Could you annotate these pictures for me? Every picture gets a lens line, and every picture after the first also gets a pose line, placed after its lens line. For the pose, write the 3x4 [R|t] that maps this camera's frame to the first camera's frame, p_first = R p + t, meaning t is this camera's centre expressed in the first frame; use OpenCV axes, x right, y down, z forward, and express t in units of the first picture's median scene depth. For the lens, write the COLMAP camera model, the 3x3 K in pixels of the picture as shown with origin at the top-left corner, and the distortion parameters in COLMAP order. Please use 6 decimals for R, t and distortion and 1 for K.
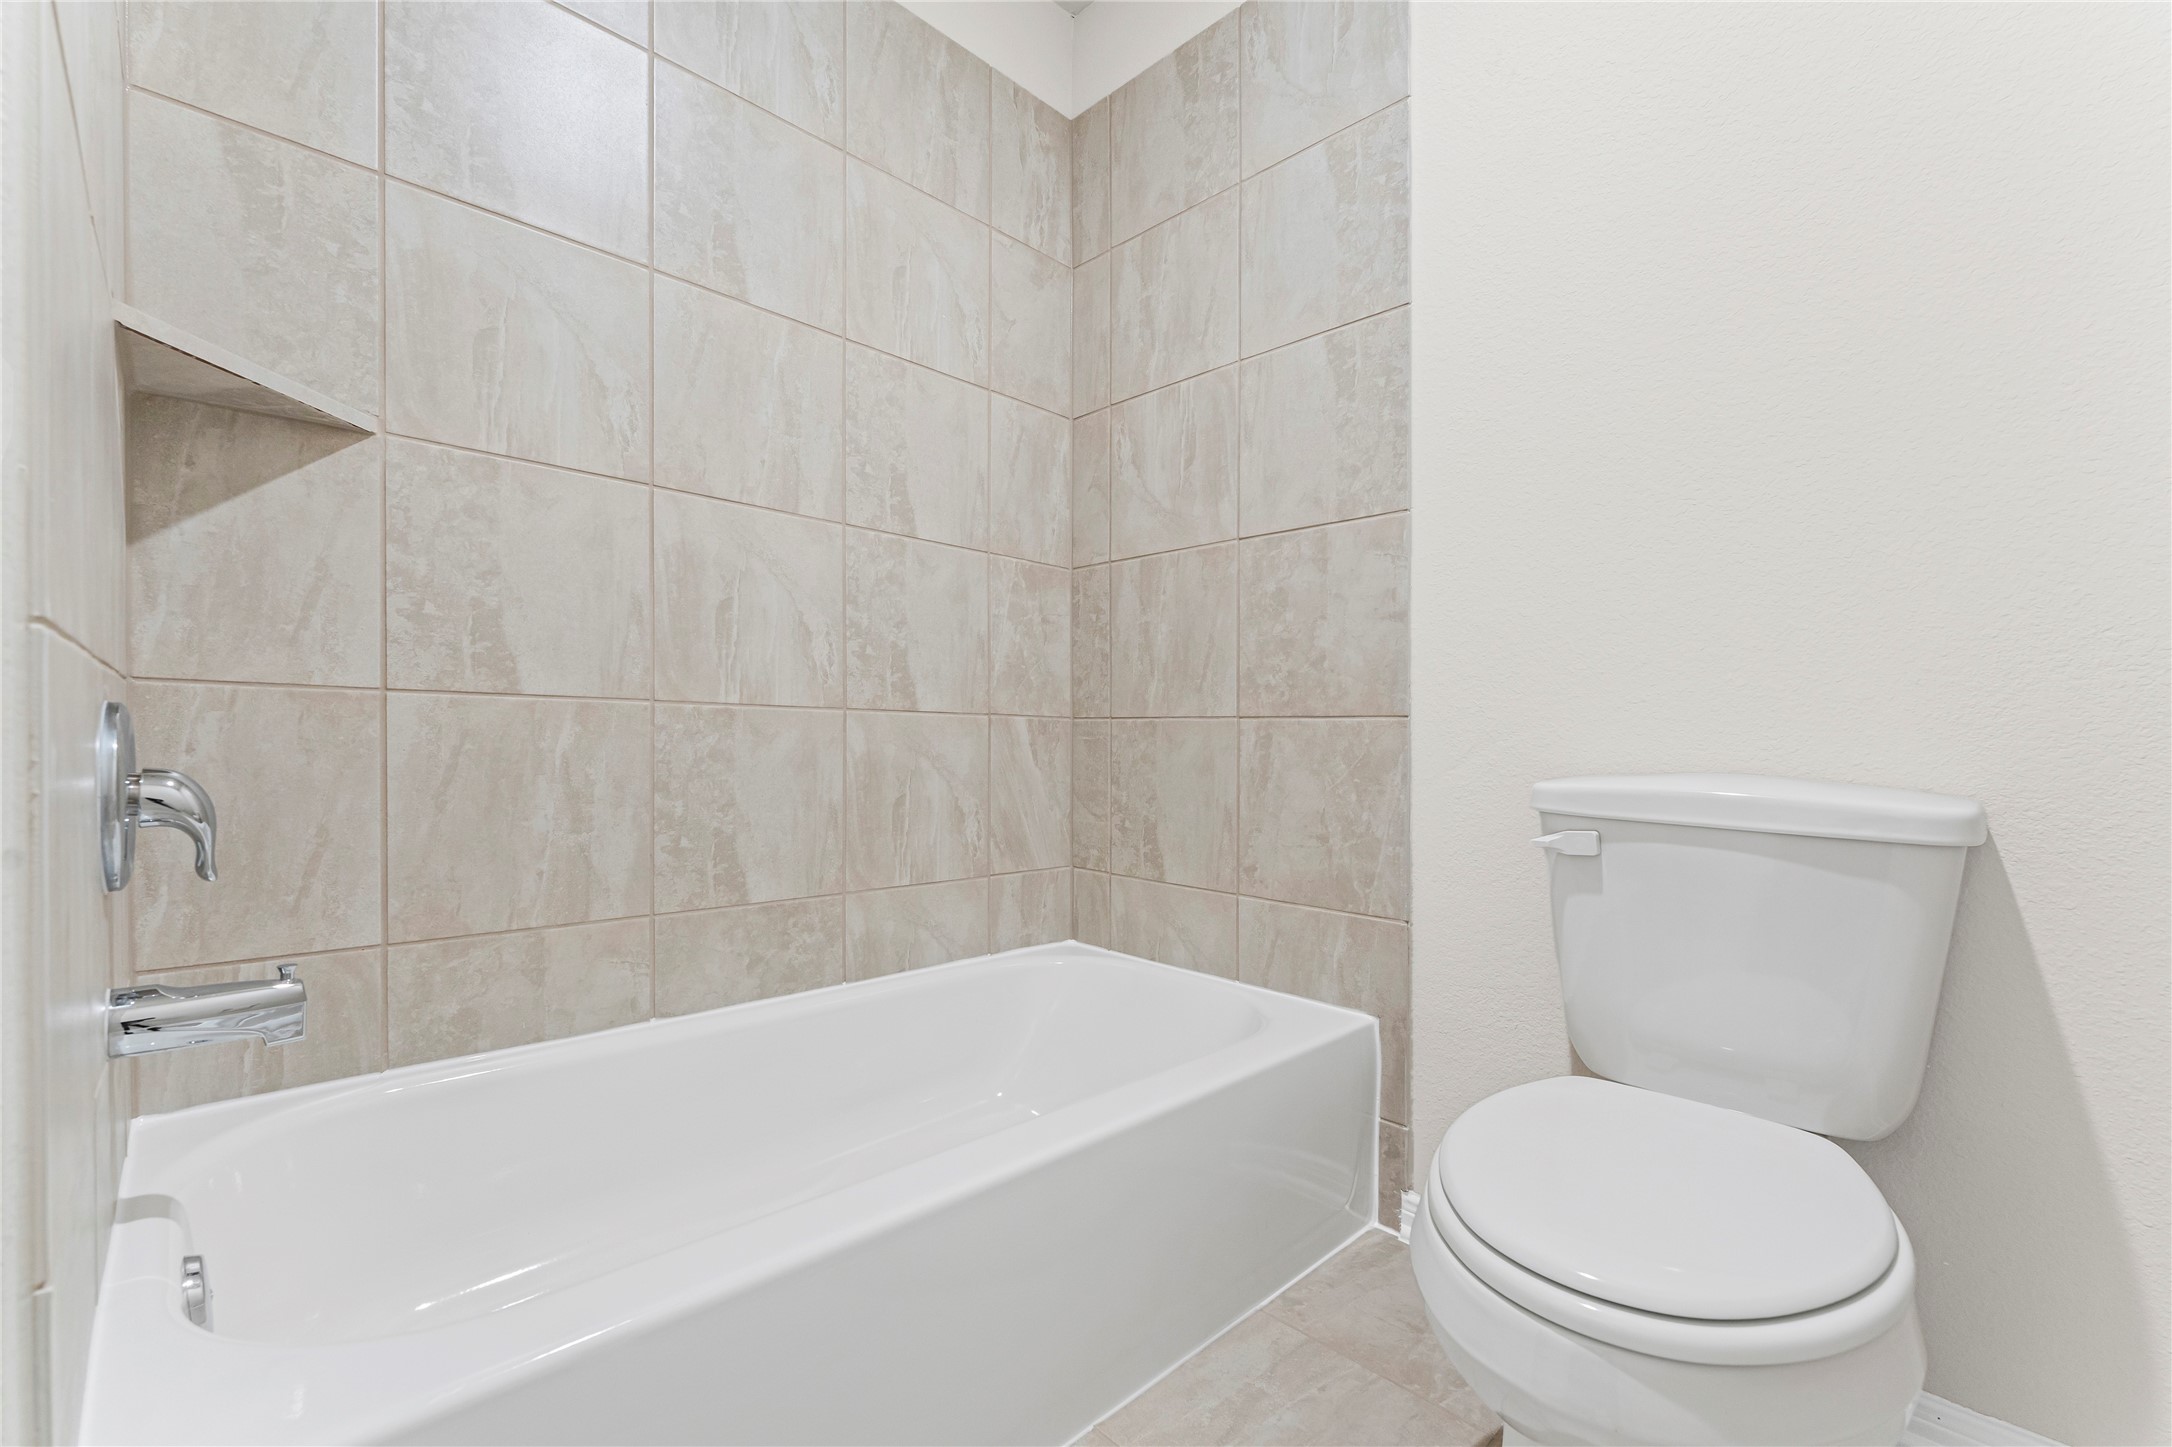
lens RADIAL K [[904.2, 0, 1066.9], [0, 904.2, 742.3], [0, 0, 1]] dist [-0.006304, 0.000441]
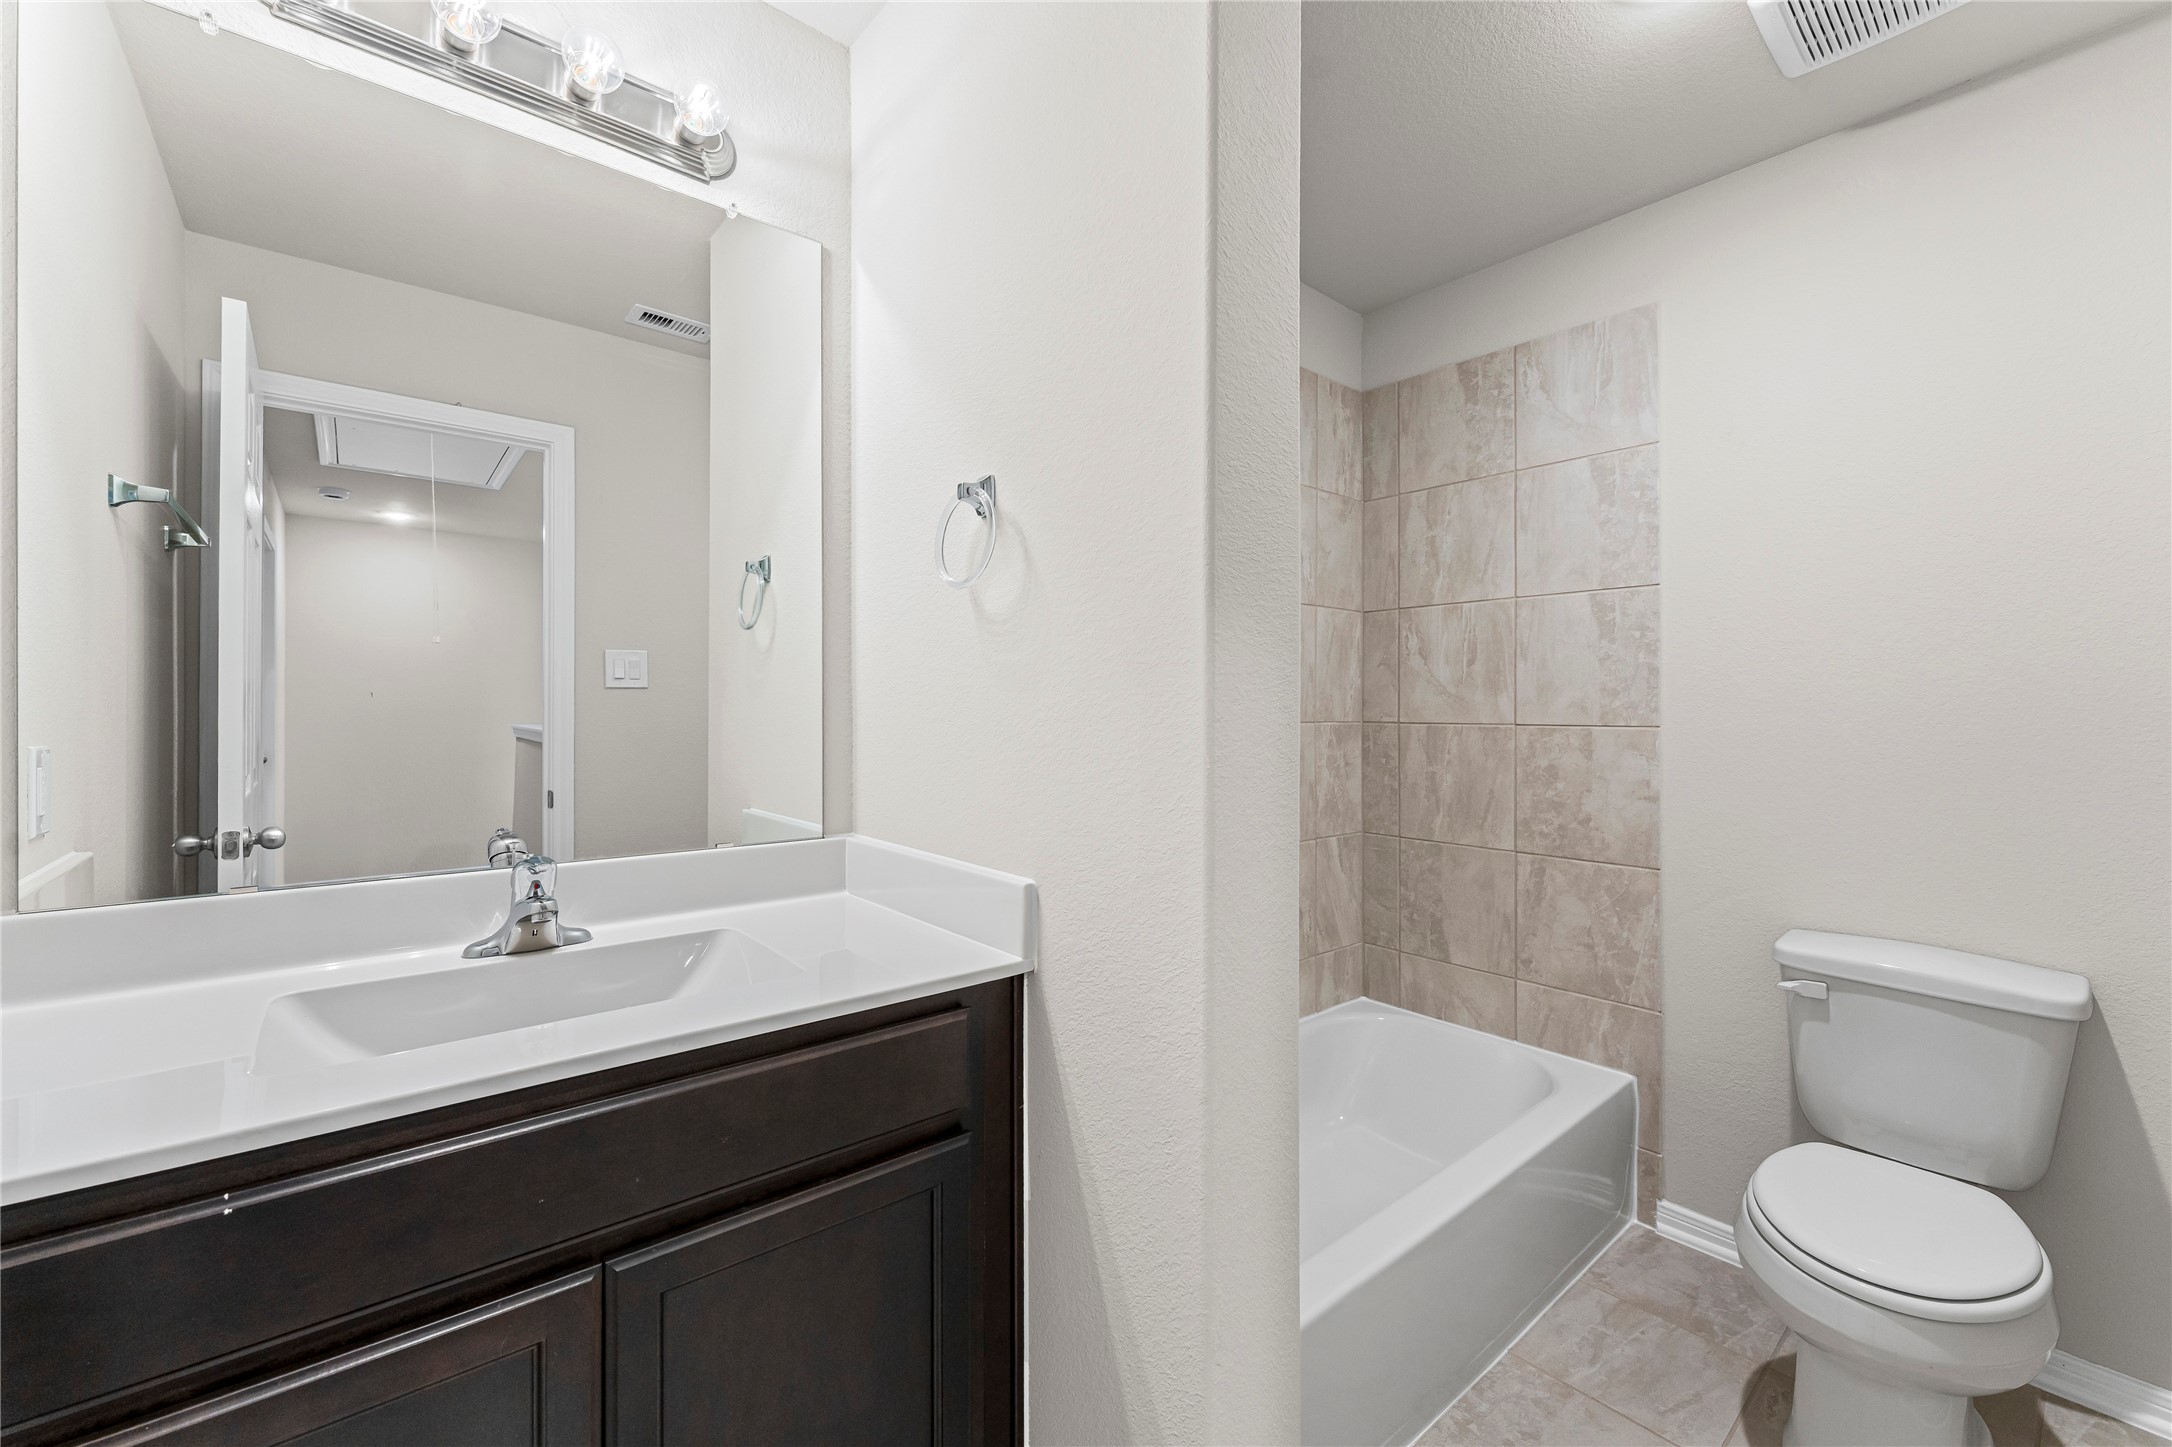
lens RADIAL K [[872.2, 0, 1086.4], [0, 872.2, 714.9], [0, 0, 1]] dist [-0.002080, 0.000185]
pose [[0.997765, -0.012142, -0.065710, -0.410633], [0.012202, 0.999925, 0.000516, -0.267637], [0.065699, -0.001317, 0.997839, -0.414664]]
